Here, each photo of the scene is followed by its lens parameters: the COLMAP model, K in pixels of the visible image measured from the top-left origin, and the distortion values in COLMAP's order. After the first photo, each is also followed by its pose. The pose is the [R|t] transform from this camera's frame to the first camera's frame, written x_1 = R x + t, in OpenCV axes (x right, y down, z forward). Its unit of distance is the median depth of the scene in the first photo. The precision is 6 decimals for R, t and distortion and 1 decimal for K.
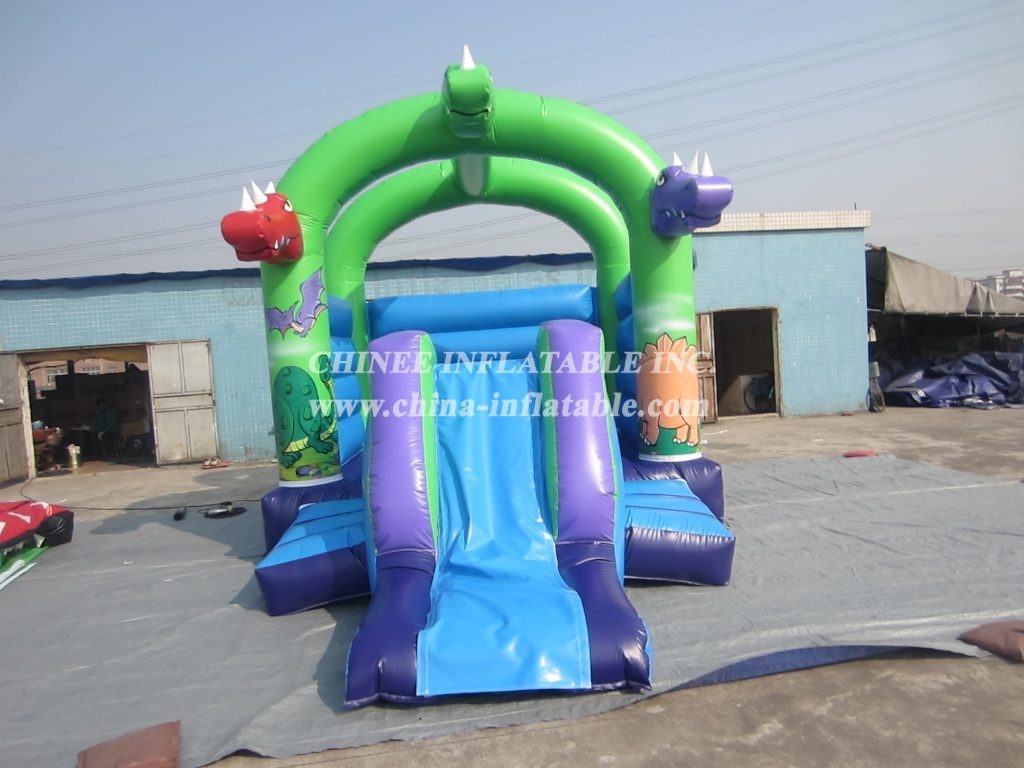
lens RADIAL K [[740.0, 0, 505.5], [0, 740.0, 386.6], [0, 0, 1]] dist [-0.006444, -0.007873]
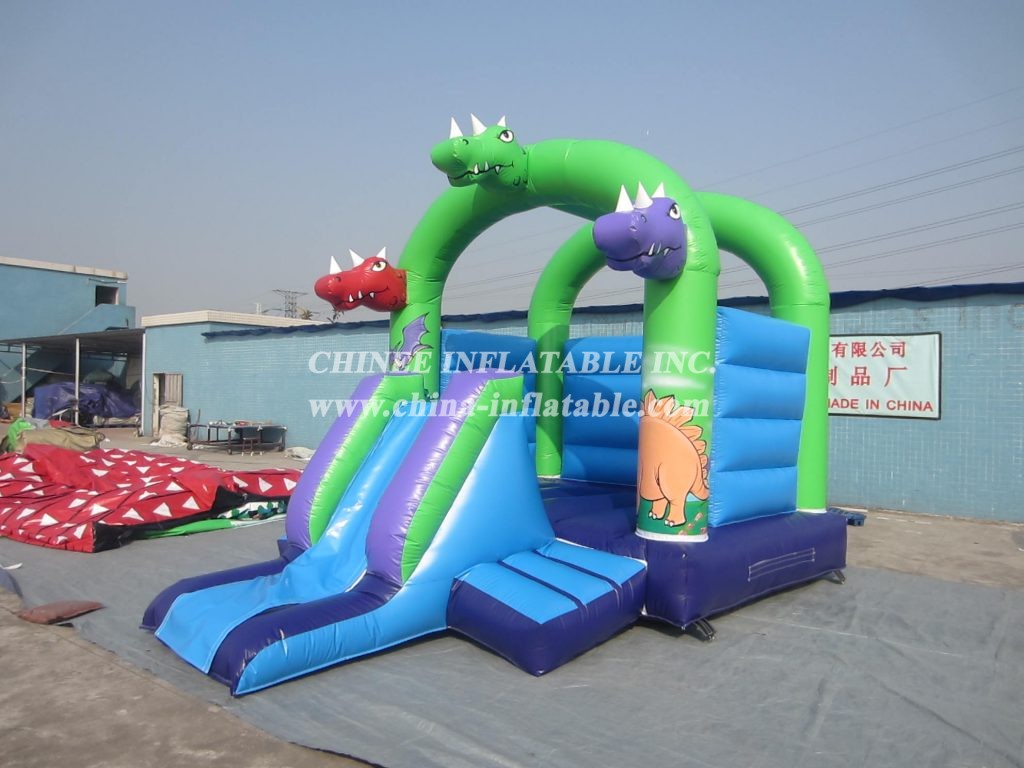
lens RADIAL K [[740.0, 0, 505.5], [0, 740.0, 386.6], [0, 0, 1]] dist [-0.006444, -0.007873]
pose [[0.689741, 0.071416, -0.720525, 0.734477], [-0.101057, 0.994879, 0.001869, -0.060598], [0.716969, 0.071525, 0.693426, 0.279297]]
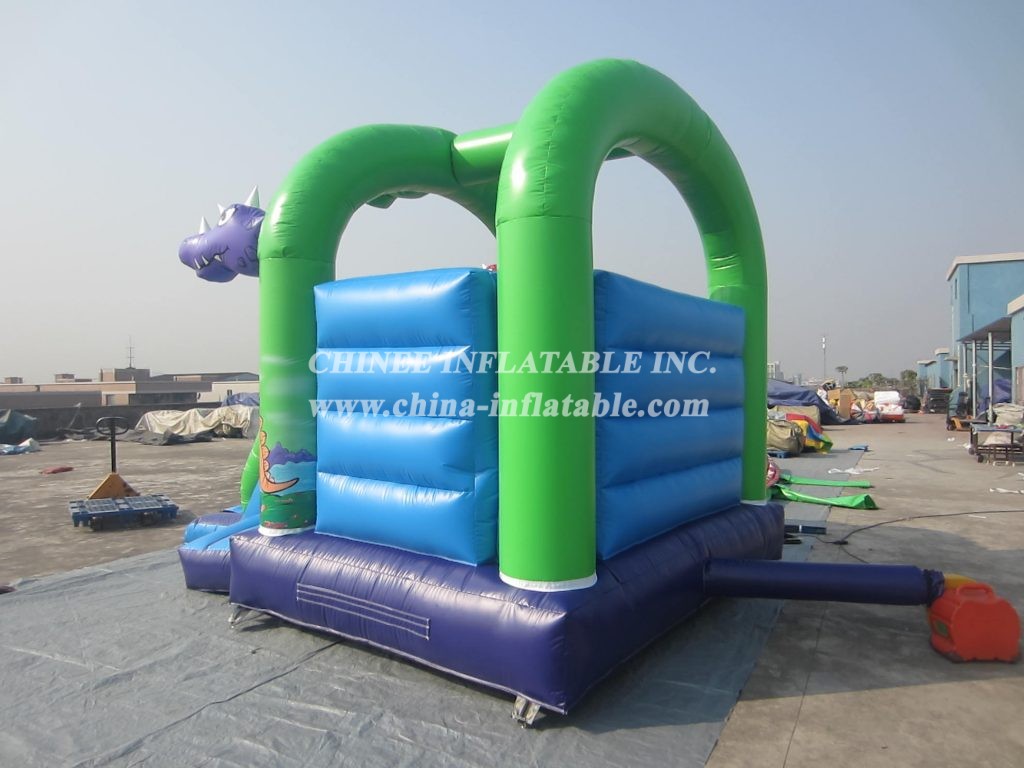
lens RADIAL K [[740.0, 0, 505.5], [0, 740.0, 386.6], [0, 0, 1]] dist [-0.006444, -0.007873]
pose [[-0.610024, 0.071068, -0.789190, 0.773415], [0.000210, 0.995984, 0.089527, -0.148484], [0.792383, 0.054448, -0.607589, 1.792463]]
